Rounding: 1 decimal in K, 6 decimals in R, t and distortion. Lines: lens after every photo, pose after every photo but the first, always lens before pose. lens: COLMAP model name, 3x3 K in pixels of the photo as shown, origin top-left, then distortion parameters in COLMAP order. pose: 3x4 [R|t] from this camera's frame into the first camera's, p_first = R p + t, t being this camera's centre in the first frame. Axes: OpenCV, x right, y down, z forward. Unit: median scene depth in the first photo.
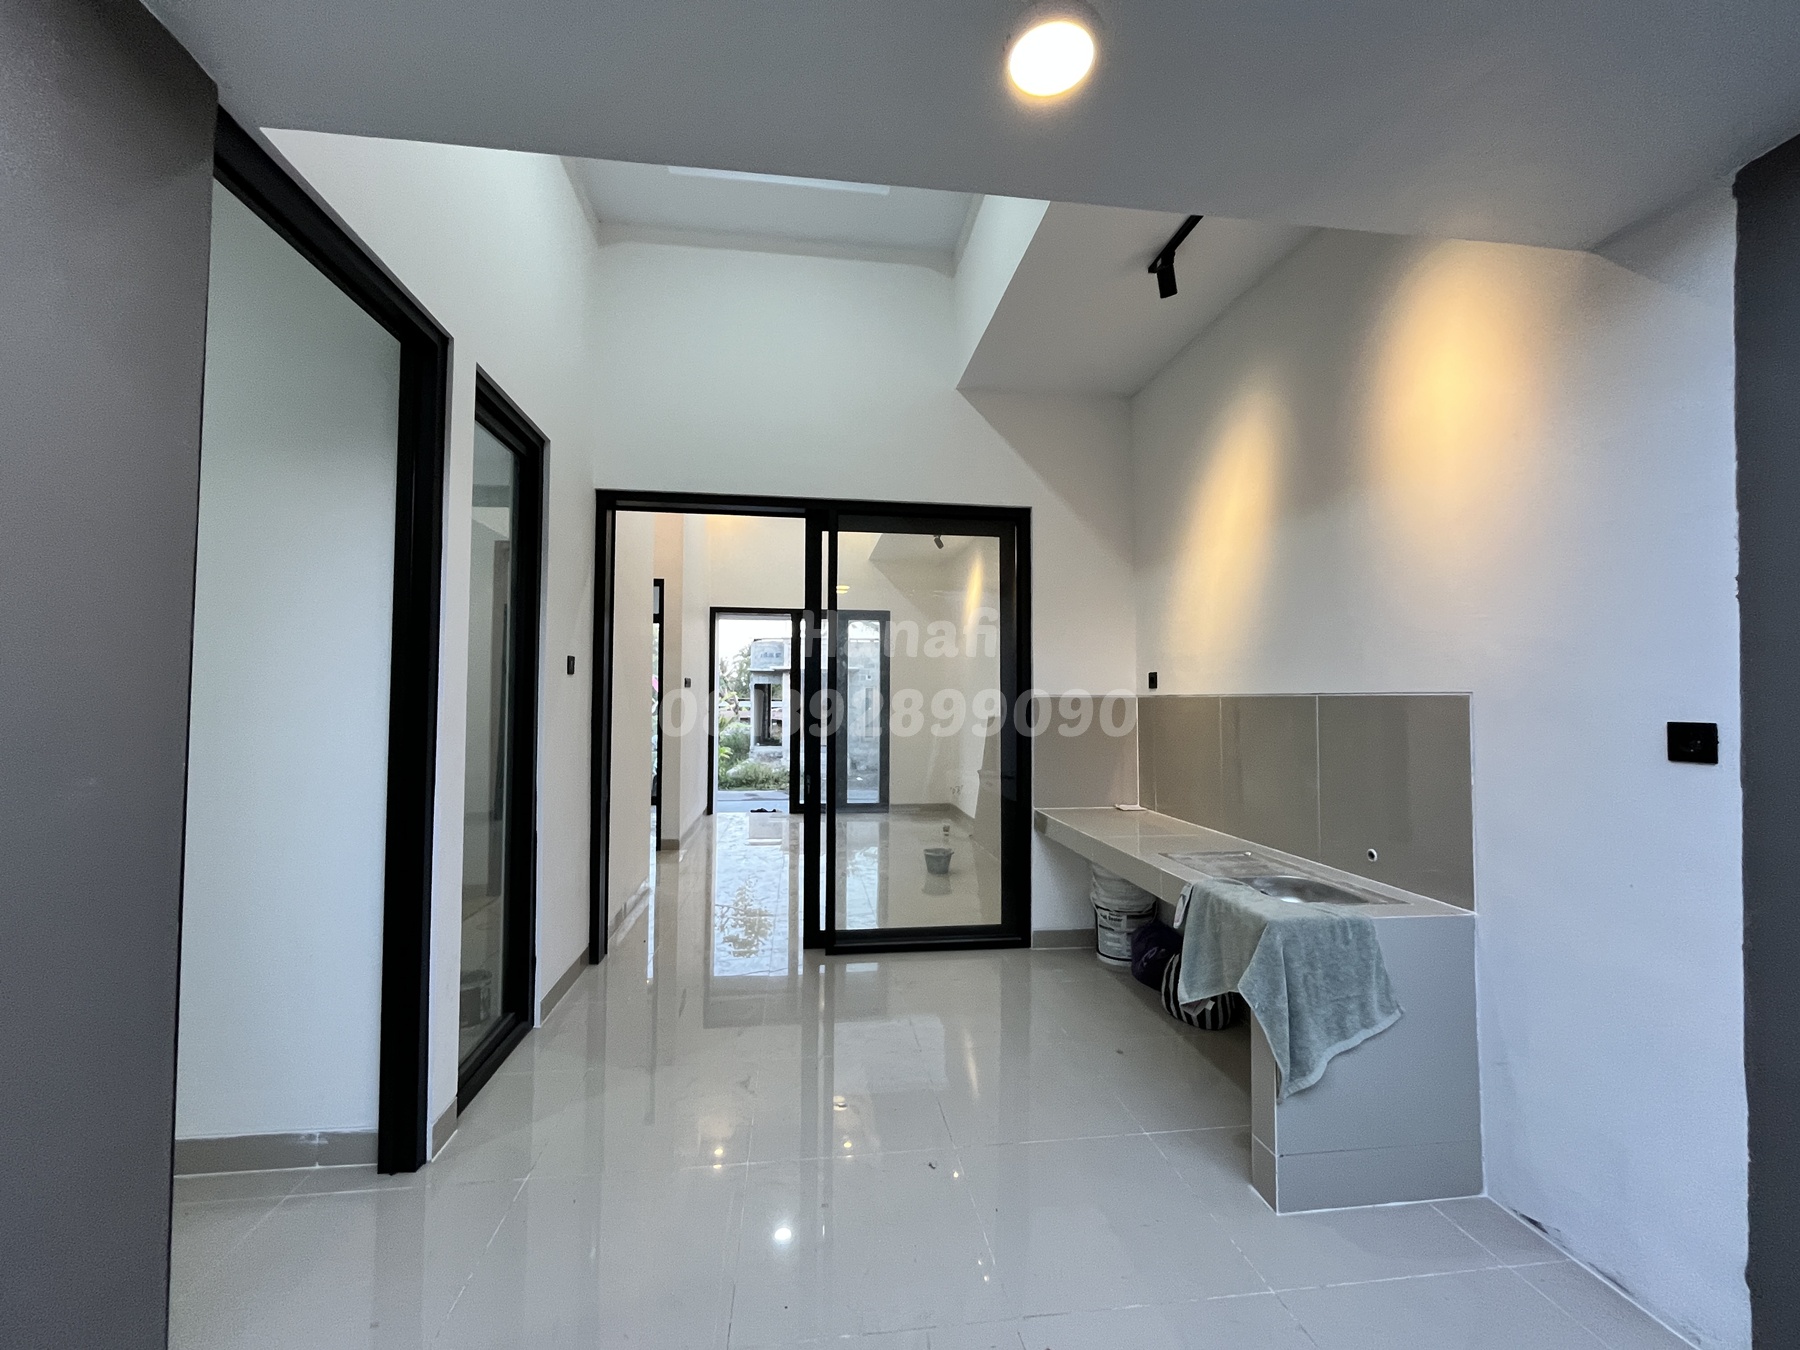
lens RADIAL K [[725.8, 0, 900.0], [0, 725.8, 675.0], [0, 0, 1]] dist [-0.002280, -0.000514]
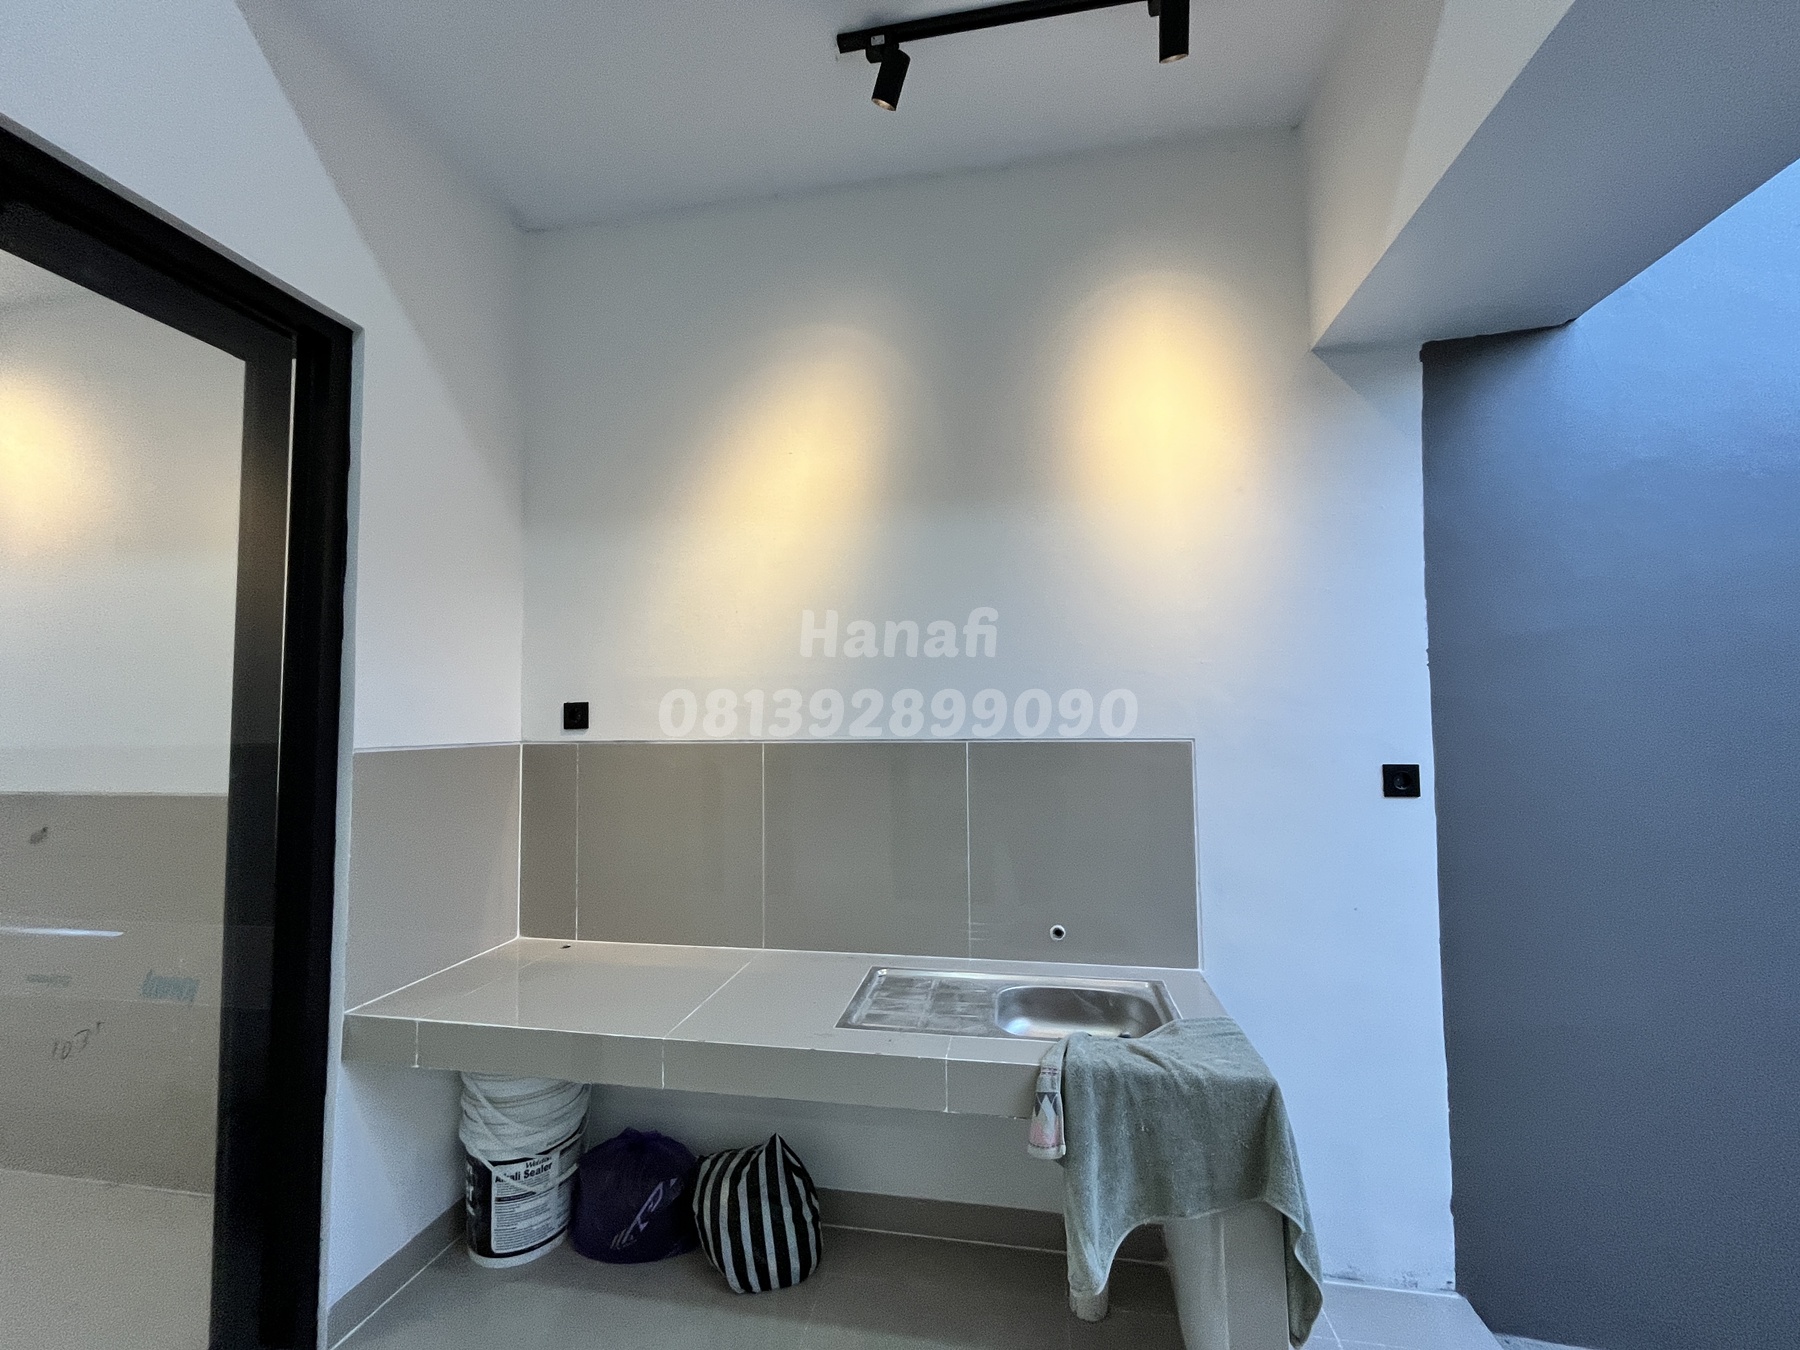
lens RADIAL K [[725.8, 0, 900.0], [0, 725.8, 675.0], [0, 0, 1]] dist [-0.002280, -0.000514]
pose [[0.309634, 0.051862, 0.949440, -0.330922], [-0.021805, 0.998636, -0.047438, -0.008518], [-0.950606, -0.006015, 0.310343, 1.382797]]
